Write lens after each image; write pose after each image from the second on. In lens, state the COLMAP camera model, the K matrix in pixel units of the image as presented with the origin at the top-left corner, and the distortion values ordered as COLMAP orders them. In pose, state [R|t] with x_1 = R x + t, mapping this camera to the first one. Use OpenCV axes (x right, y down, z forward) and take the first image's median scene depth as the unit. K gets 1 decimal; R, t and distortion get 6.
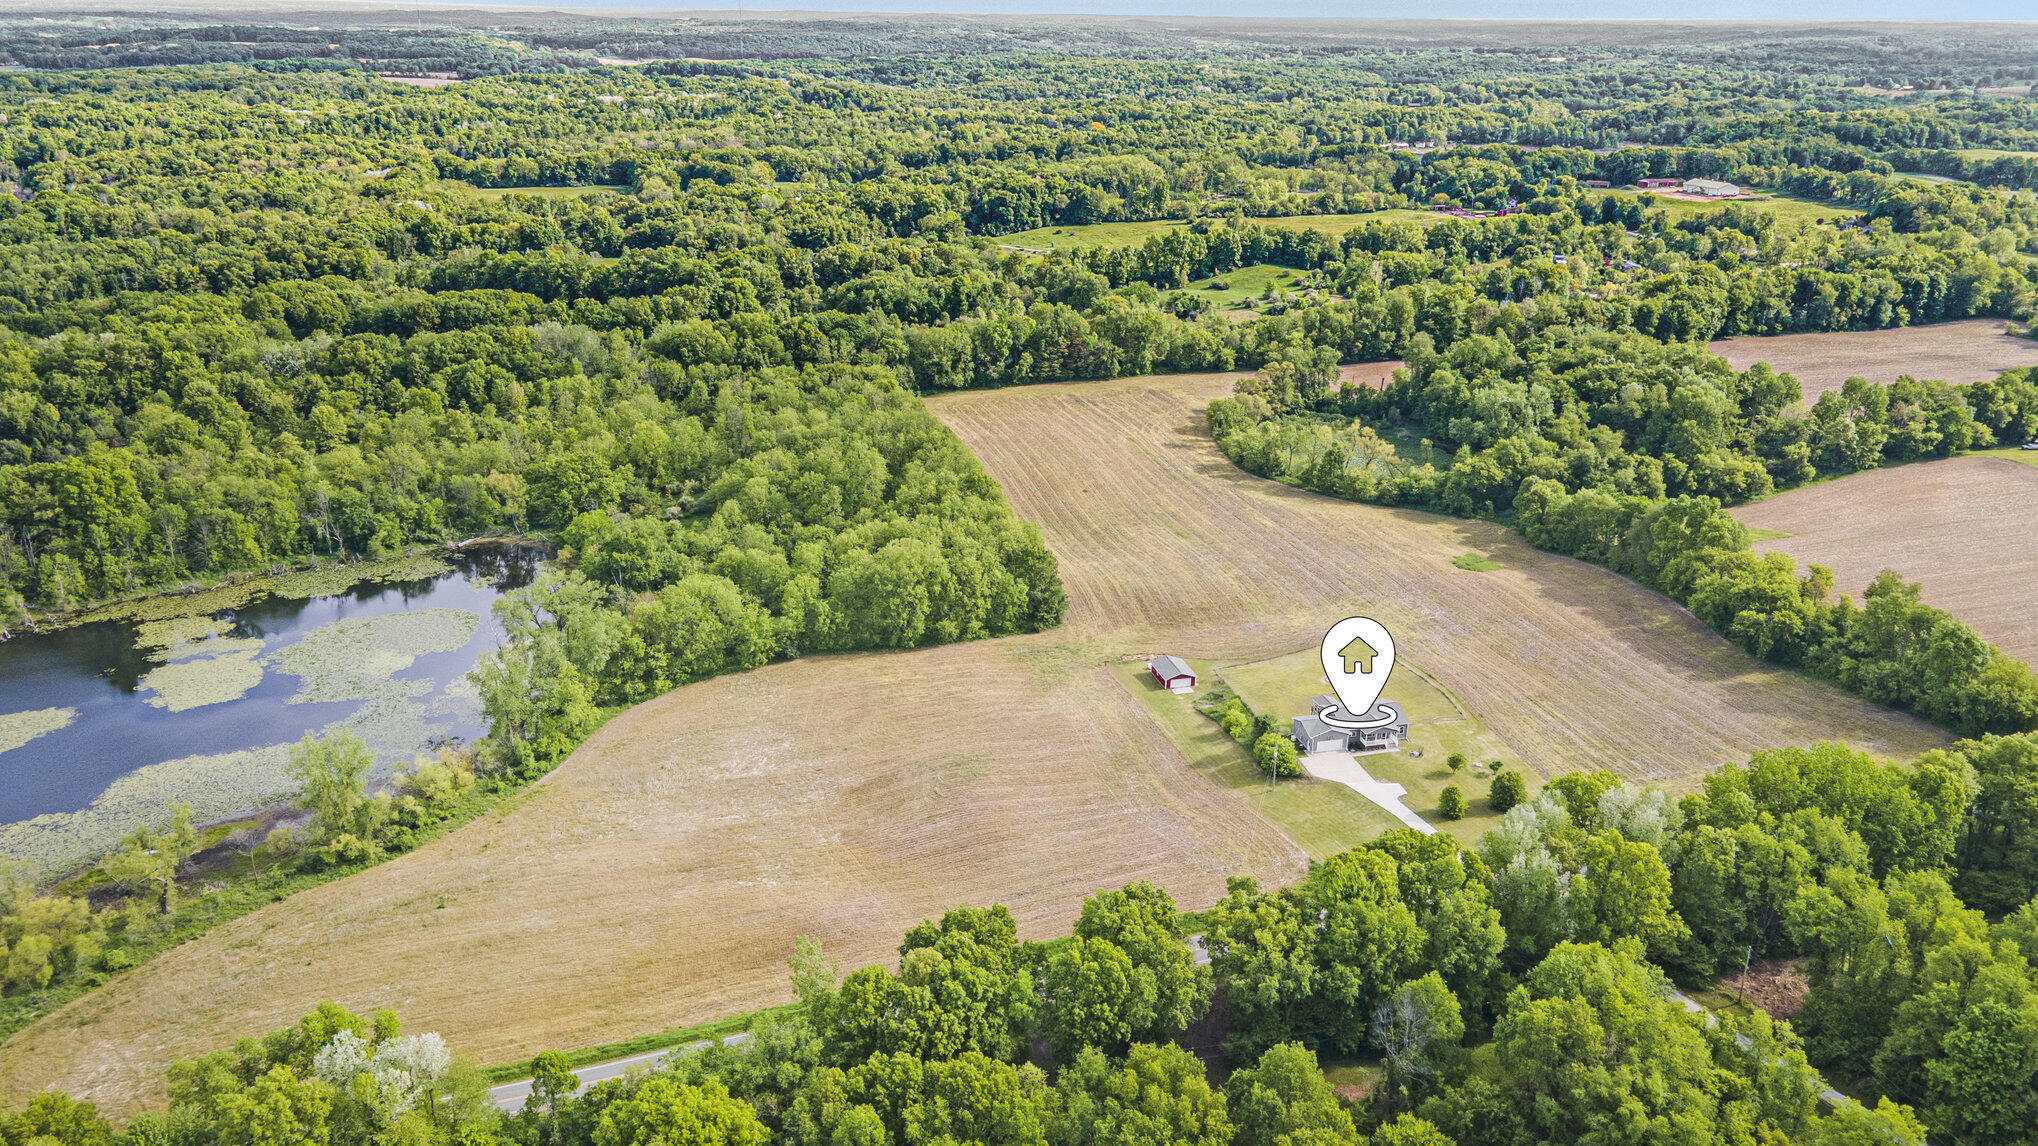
lens RADIAL K [[1451.9, 0, 1025.0], [0, 1451.9, 626.8], [0, 0, 1]] dist [0.063069, -0.005519]
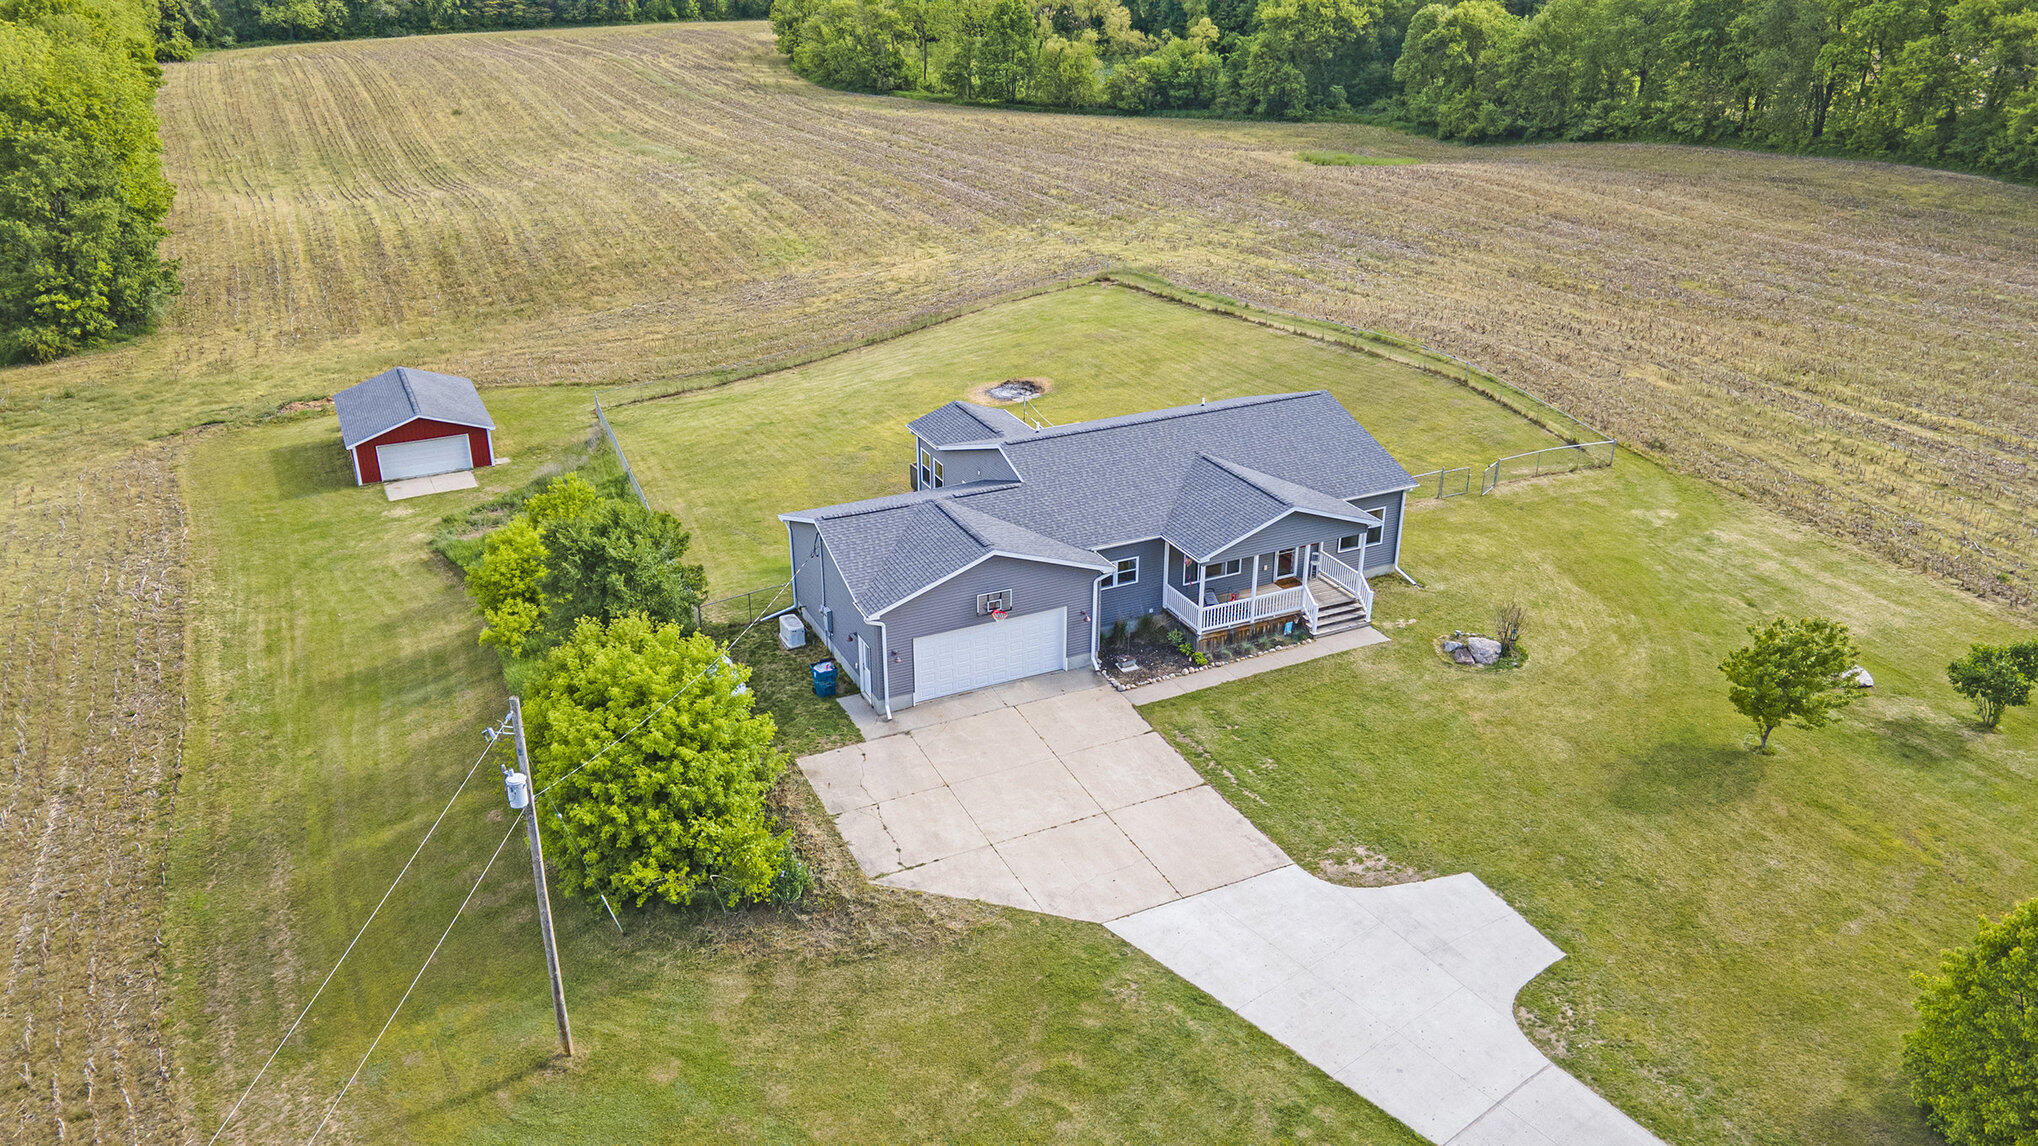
lens RADIAL K [[1482.0, 0, 1019.0], [0, 1482.0, 573.0], [0, 0, 1]] dist [0.043188, 0.056597]
pose [[0.980582, -0.095119, 0.171498, 0.120202], [0.090072, 0.995248, 0.036990, 0.043367], [-0.174201, -0.020824, 0.984490, 0.544294]]
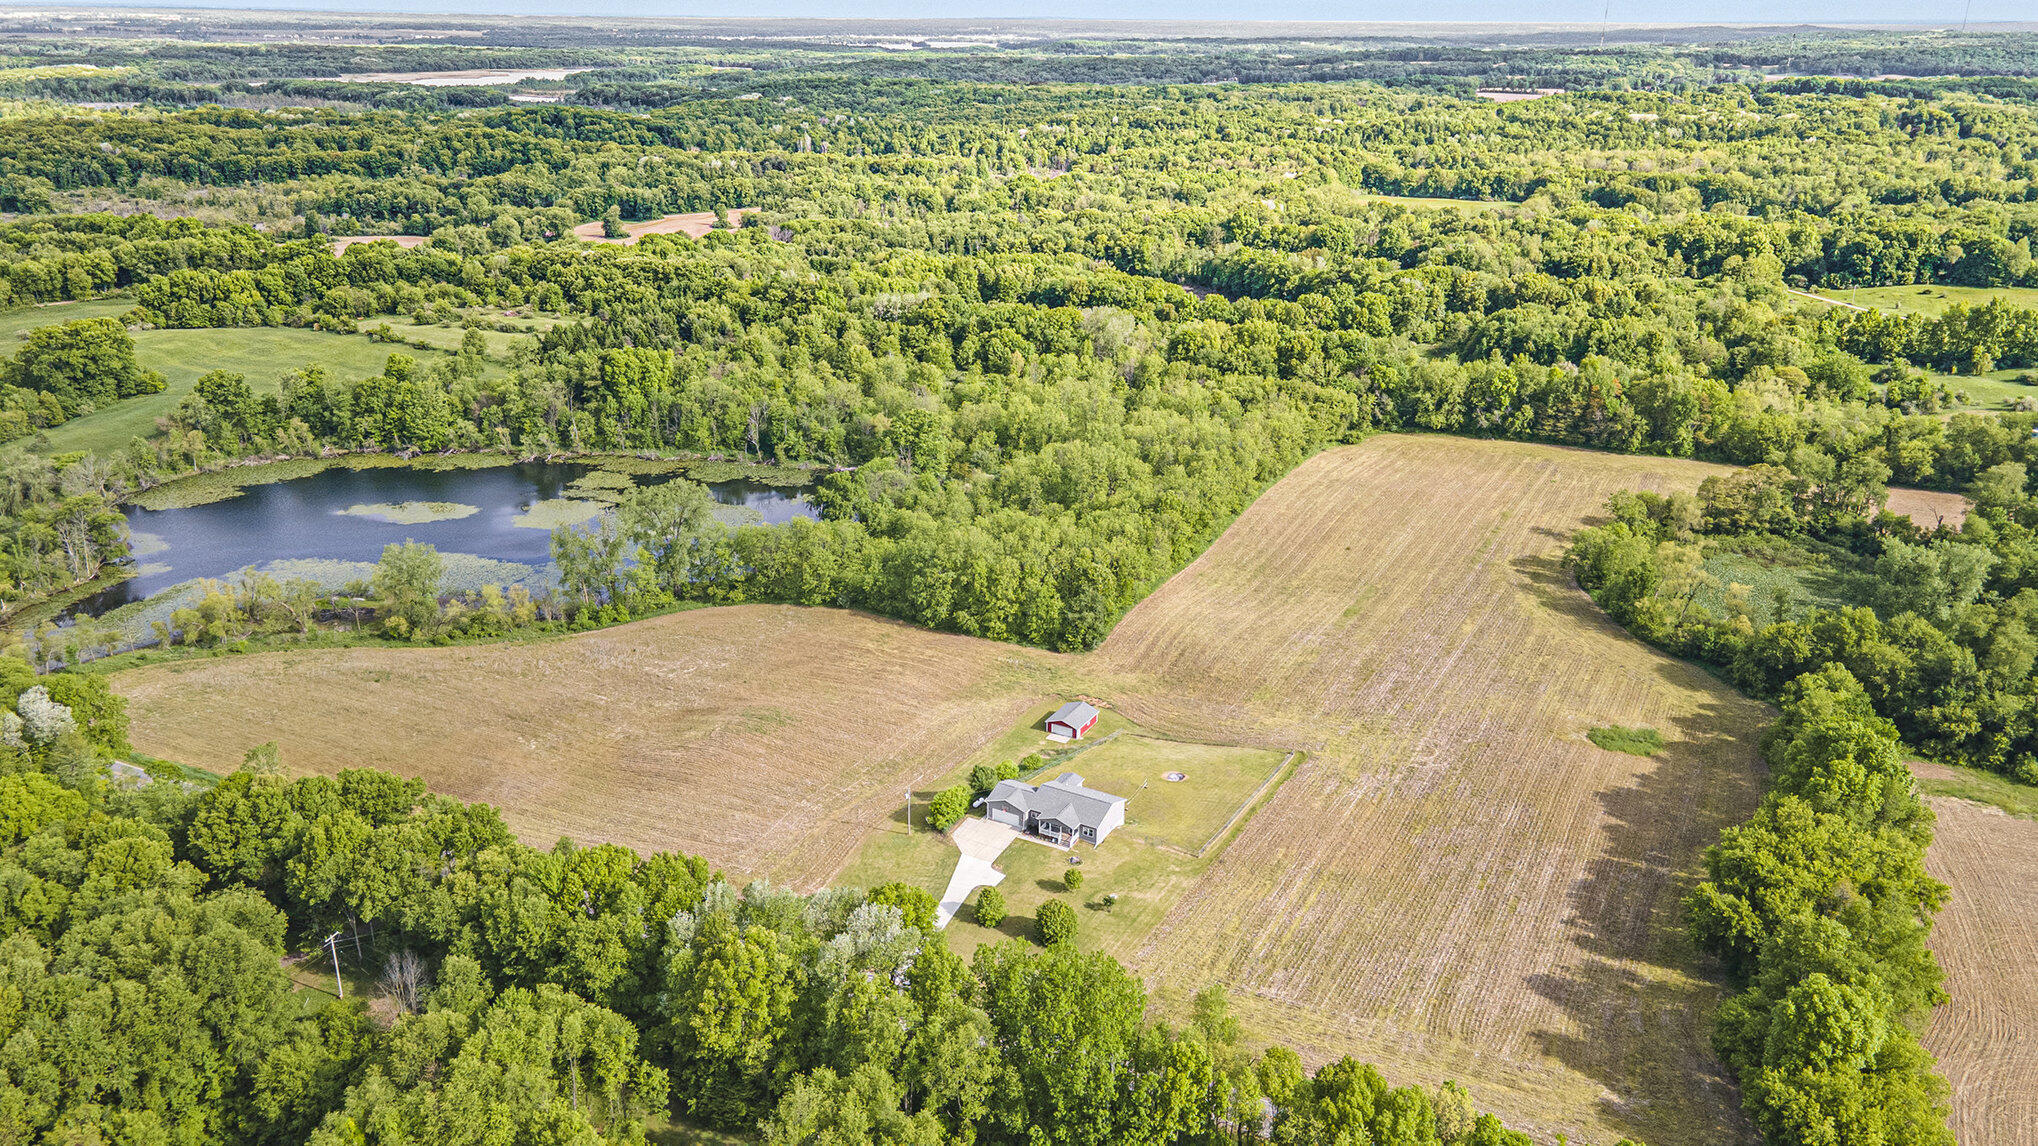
lens RADIAL K [[1503.3, 0, 1024.0], [0, 1503.3, 569.1], [0, 0, 1]] dist [0.004893, 0.096181]
pose [[0.731465, 0.236253, -0.639643, 0.505118], [-0.269545, 0.961839, 0.047018, -0.073602], [0.626342, 0.138021, 0.767233, 0.177456]]
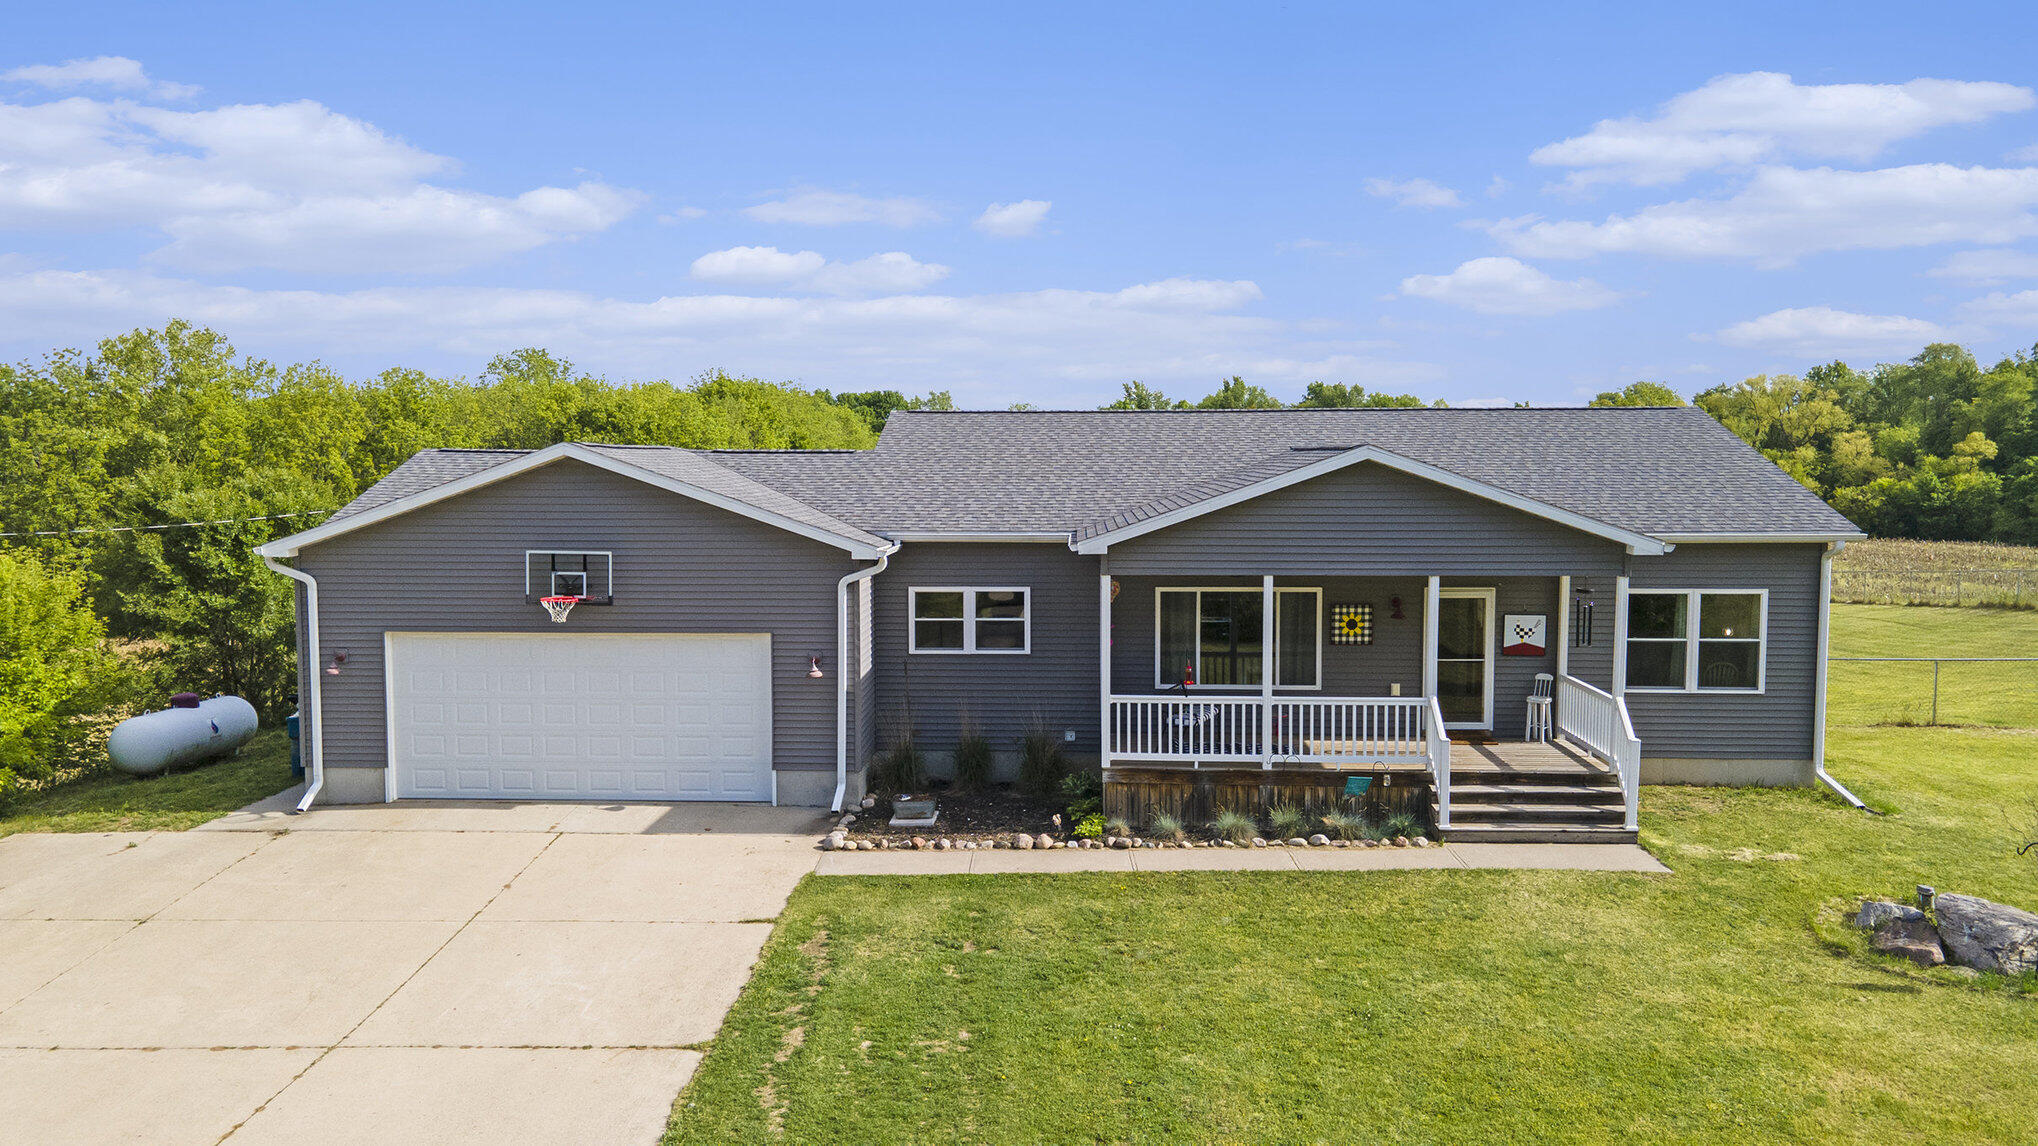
lens RADIAL K [[1503.3, 0, 1024.0], [0, 1503.3, 569.1], [0, 0, 1]] dist [0.004893, 0.096181]
pose [[0.956294, 0.009764, -0.292243, 0.163434], [-0.102207, 0.947561, -0.302790, 0.061653], [0.273962, 0.319426, 0.907145, 0.610625]]
